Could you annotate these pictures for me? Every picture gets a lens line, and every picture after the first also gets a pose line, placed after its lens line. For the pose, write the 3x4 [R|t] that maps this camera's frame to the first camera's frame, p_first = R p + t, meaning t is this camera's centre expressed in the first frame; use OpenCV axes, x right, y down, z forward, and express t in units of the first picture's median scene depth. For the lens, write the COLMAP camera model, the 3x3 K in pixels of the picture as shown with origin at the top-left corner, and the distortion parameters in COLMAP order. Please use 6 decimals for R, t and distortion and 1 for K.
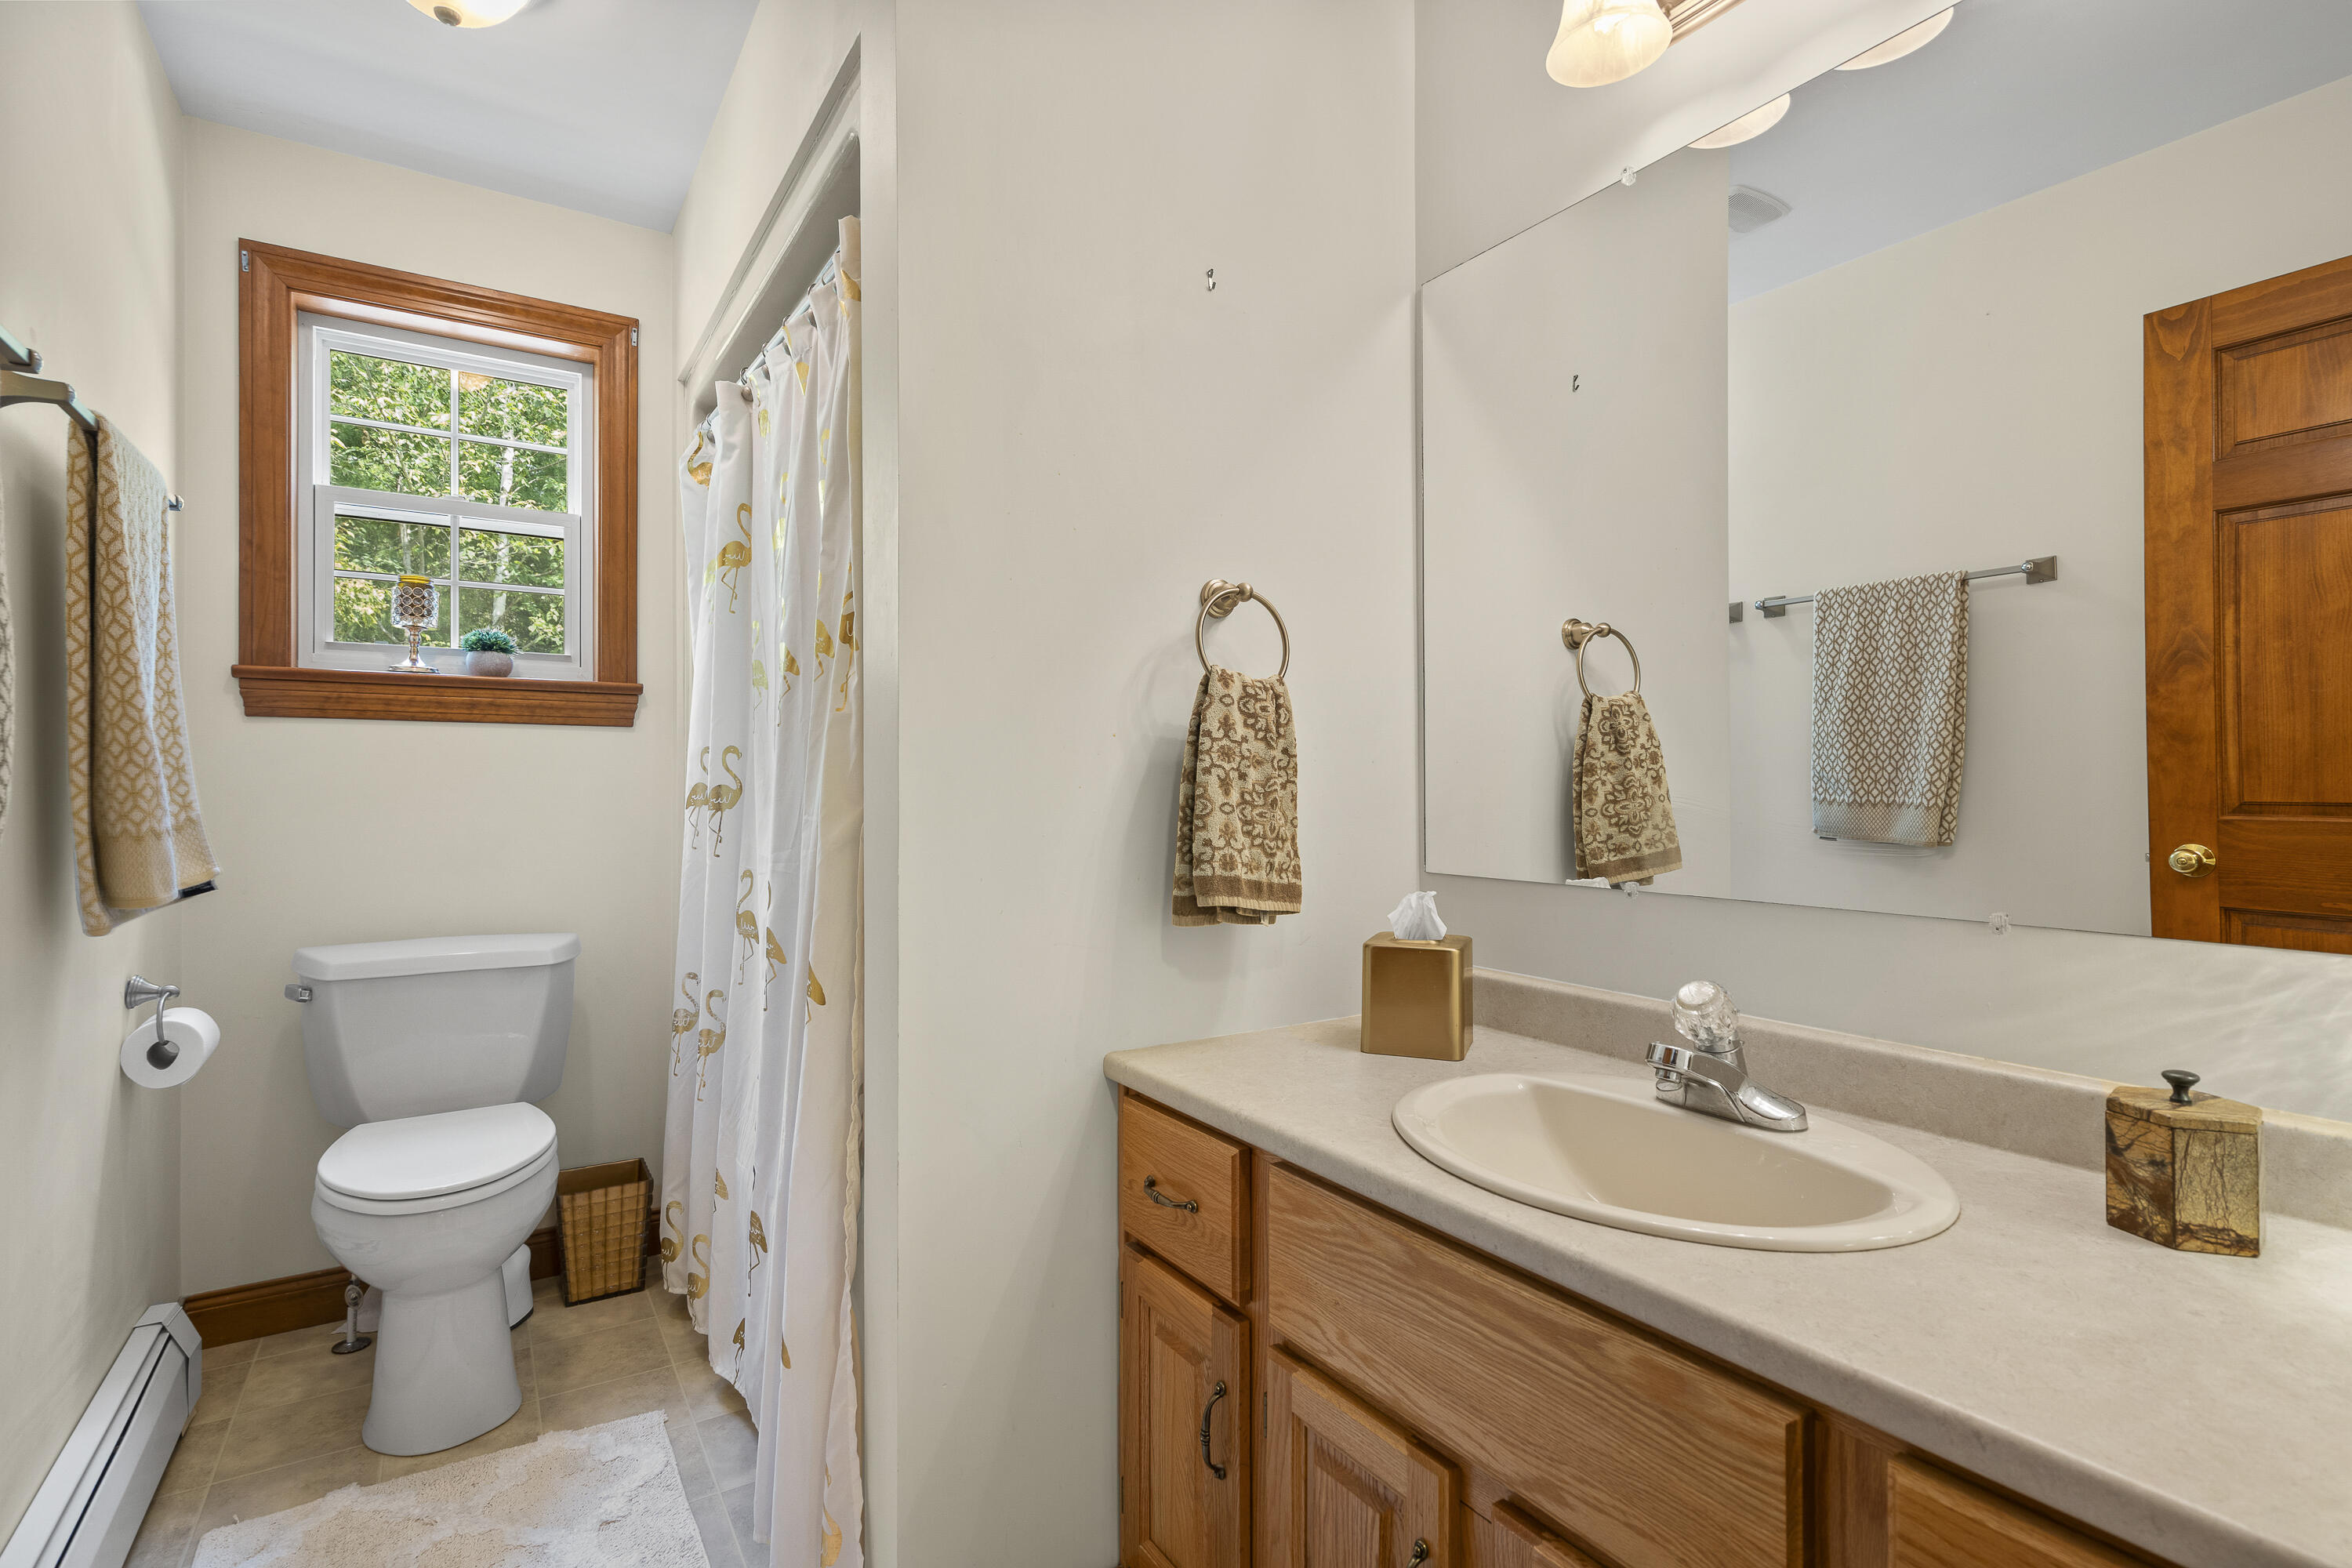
lens RADIAL K [[1150.9, 0, 1185.3], [0, 1150.9, 779.0], [0, 0, 1]] dist [-0.001078, 0.000994]
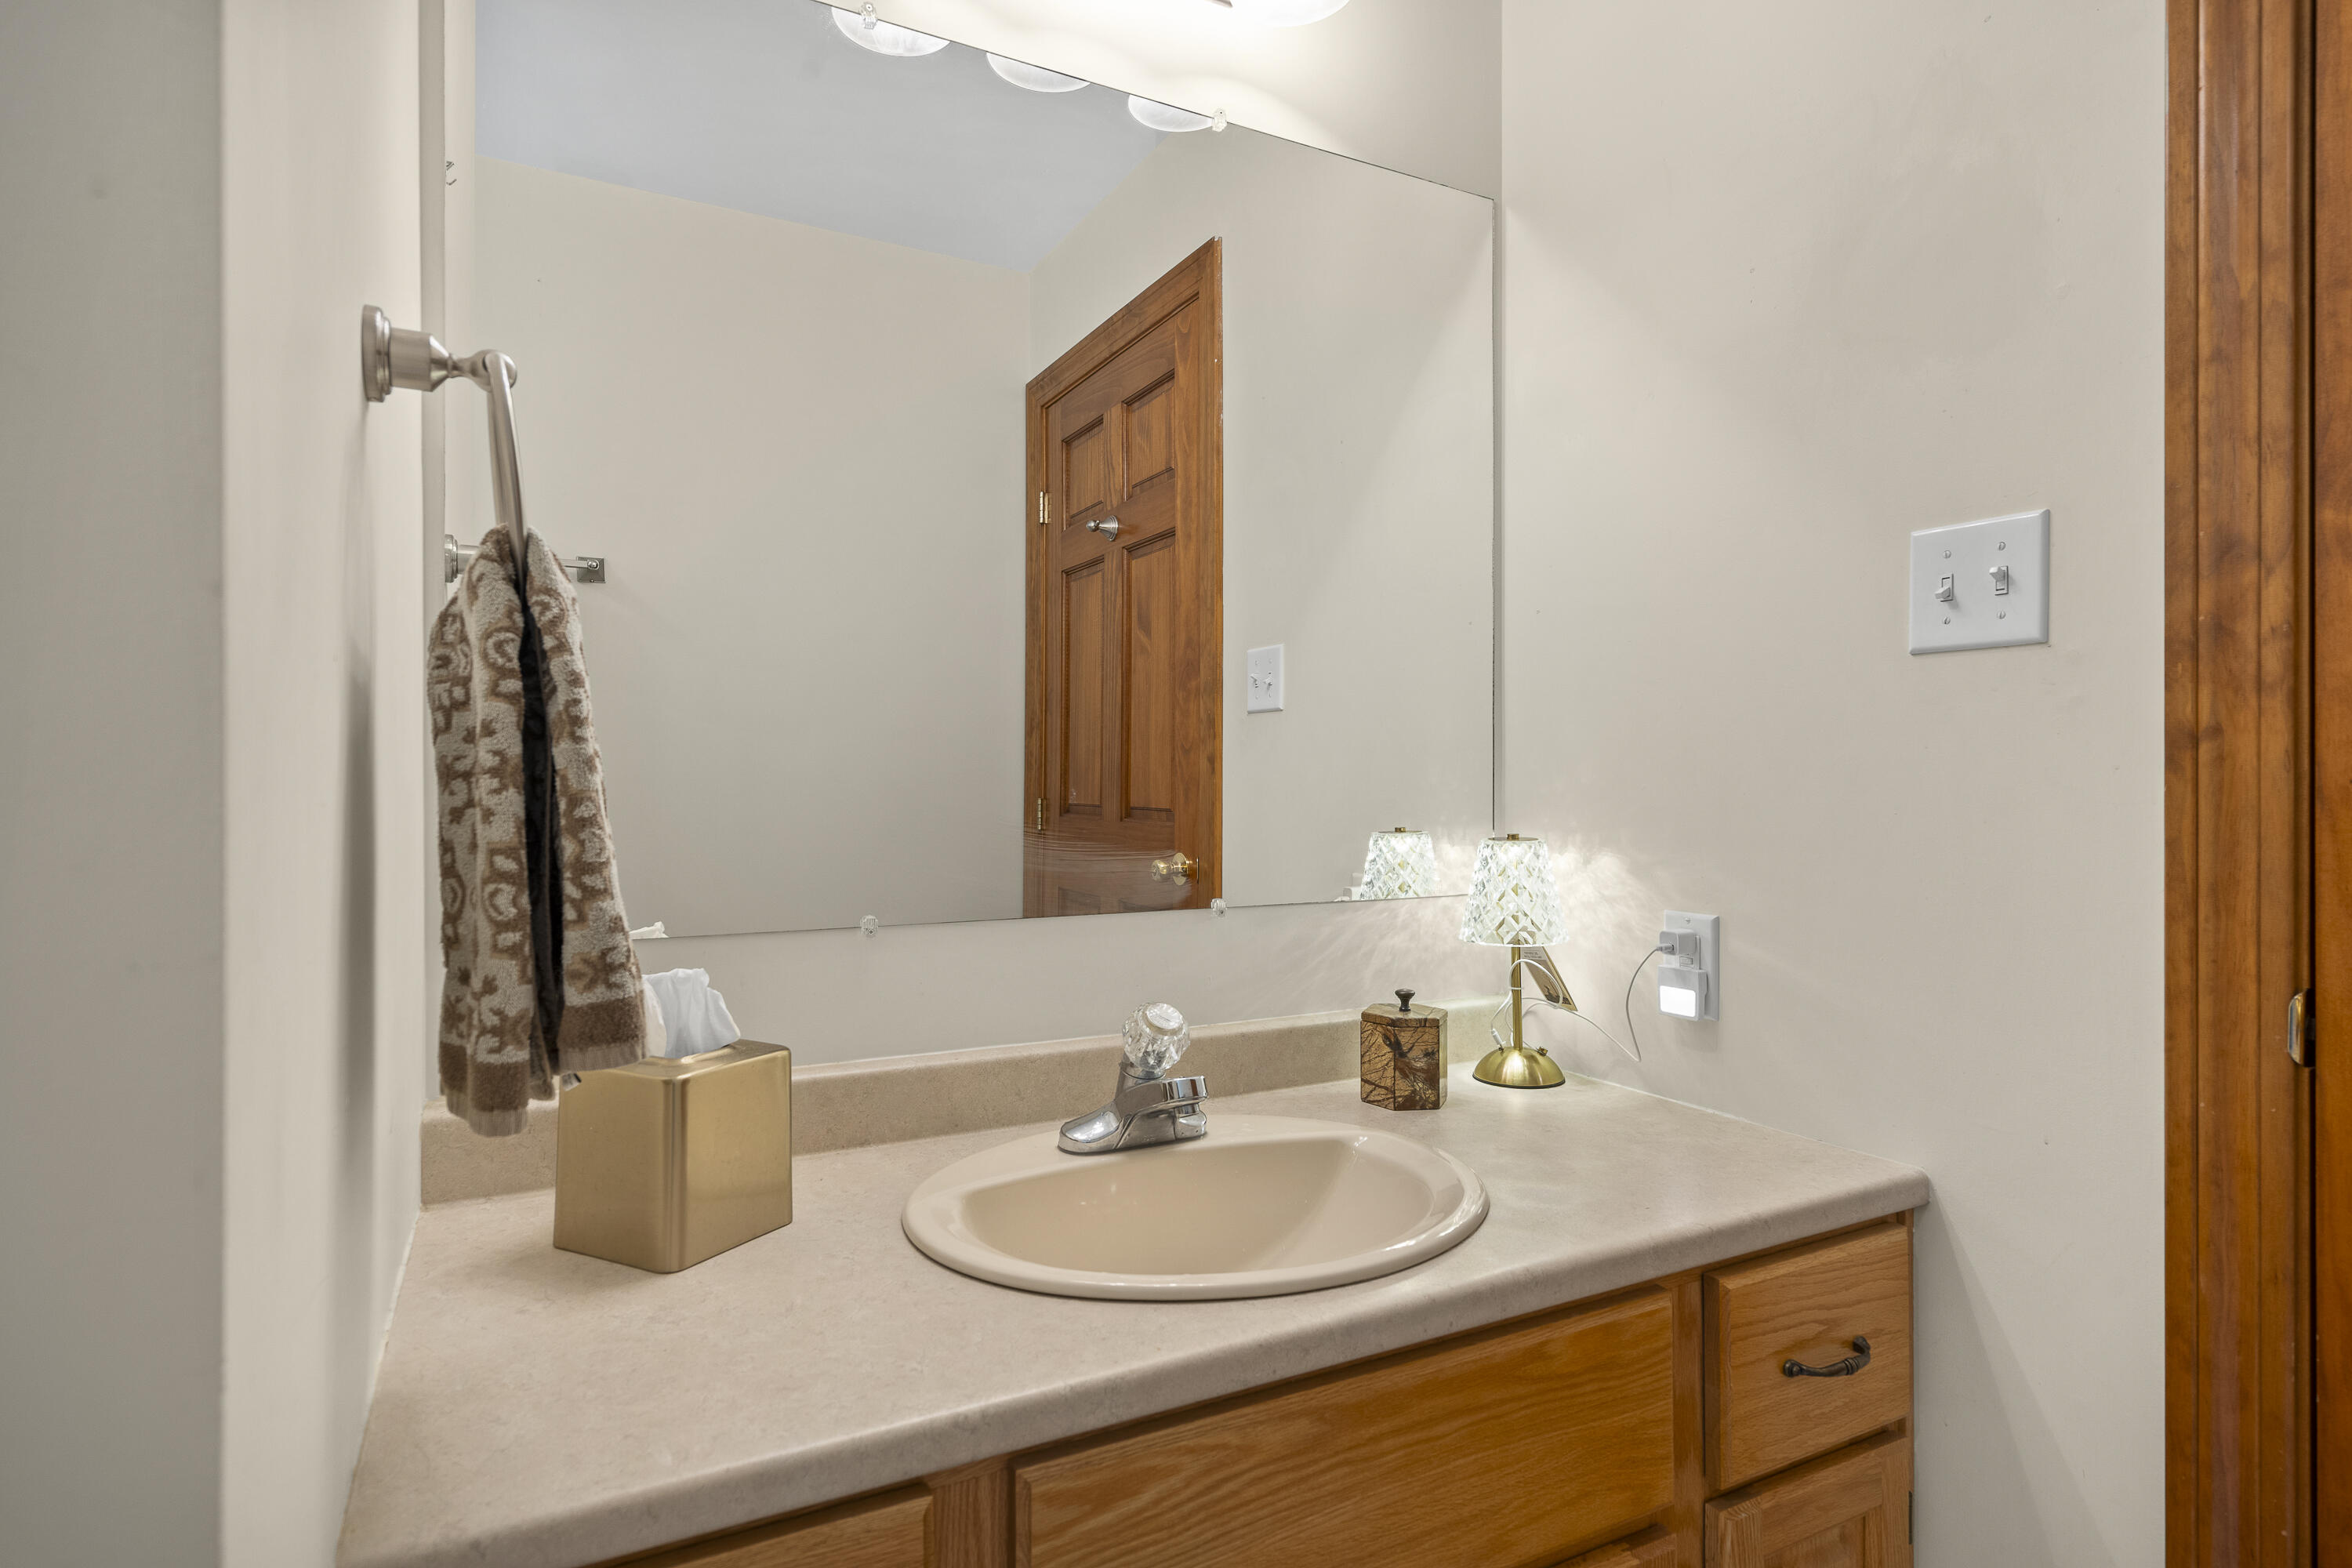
lens RADIAL K [[1233.7, 0, 1189.9], [0, 1233.7, 790.7], [0, 0, 1]] dist [0.001473, -0.000061]
pose [[0.062852, 0.007496, 0.997995, -0.641411], [-0.002205, 0.999970, -0.007372, 0.020142], [-0.998020, -0.001737, 0.062867, 1.107218]]
